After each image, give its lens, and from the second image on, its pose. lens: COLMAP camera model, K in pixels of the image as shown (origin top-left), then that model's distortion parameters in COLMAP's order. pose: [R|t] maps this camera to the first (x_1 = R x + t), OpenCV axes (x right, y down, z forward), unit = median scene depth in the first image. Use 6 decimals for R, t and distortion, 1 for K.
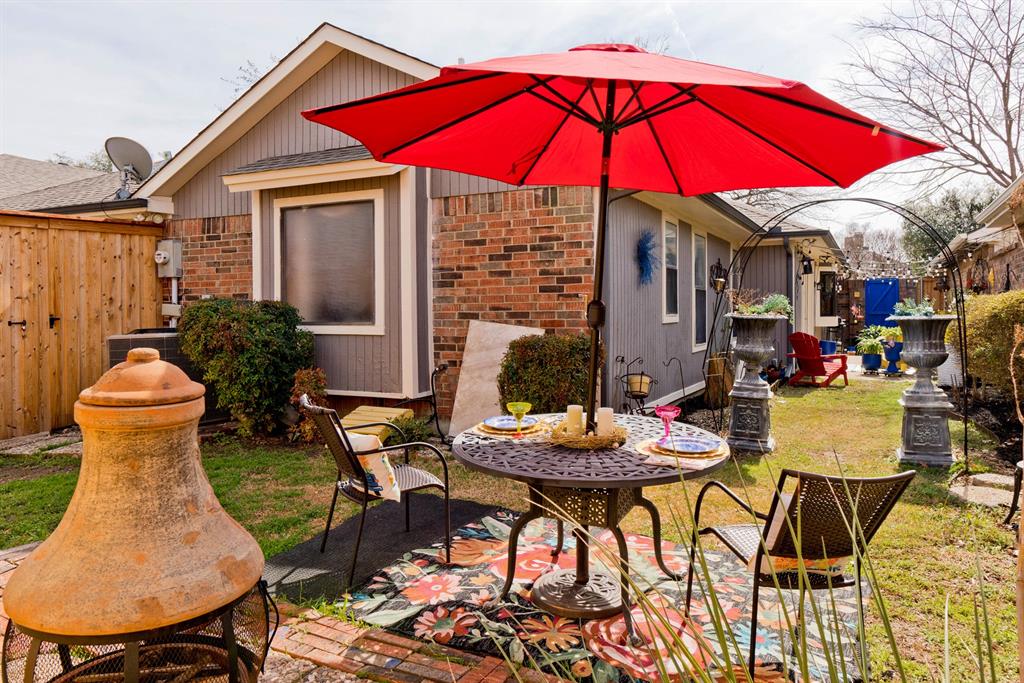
lens RADIAL K [[716.1, 0, 500.9], [0, 716.1, 314.7], [0, 0, 1]] dist [-0.001963, -0.004672]
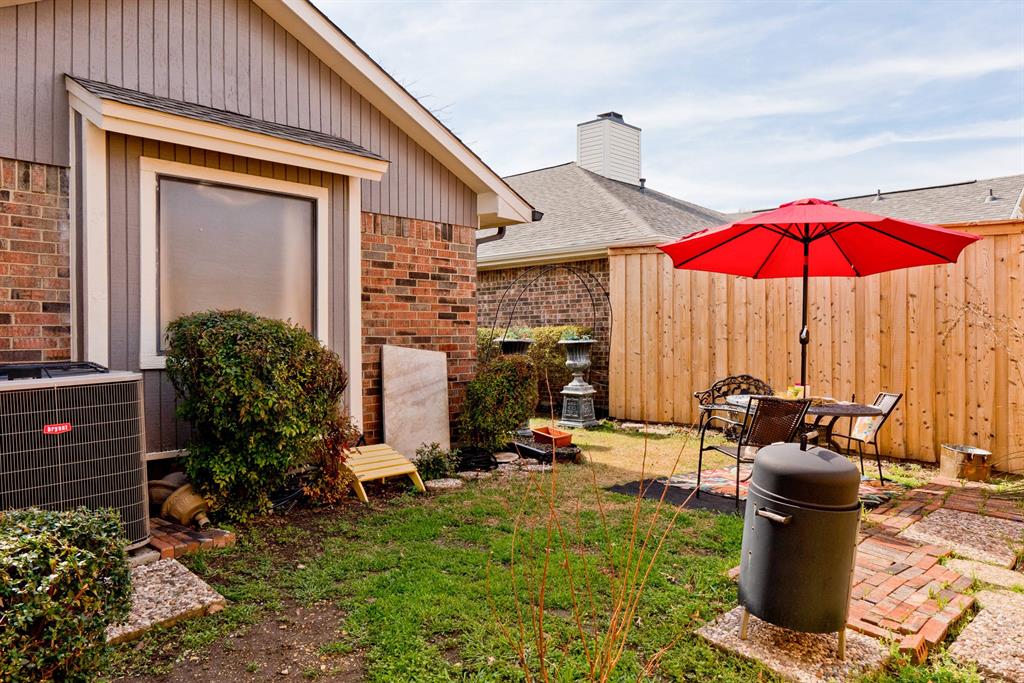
lens RADIAL K [[716.1, 0, 509.7], [0, 716.1, 338.8], [0, 0, 1]] dist [-0.001963, -0.004672]
pose [[0.282508, 0.000322, 0.959265, -0.930824], [0.002645, 0.999996, -0.001115, 0.000594], [-0.959261, 0.002852, 0.282506, 0.577618]]
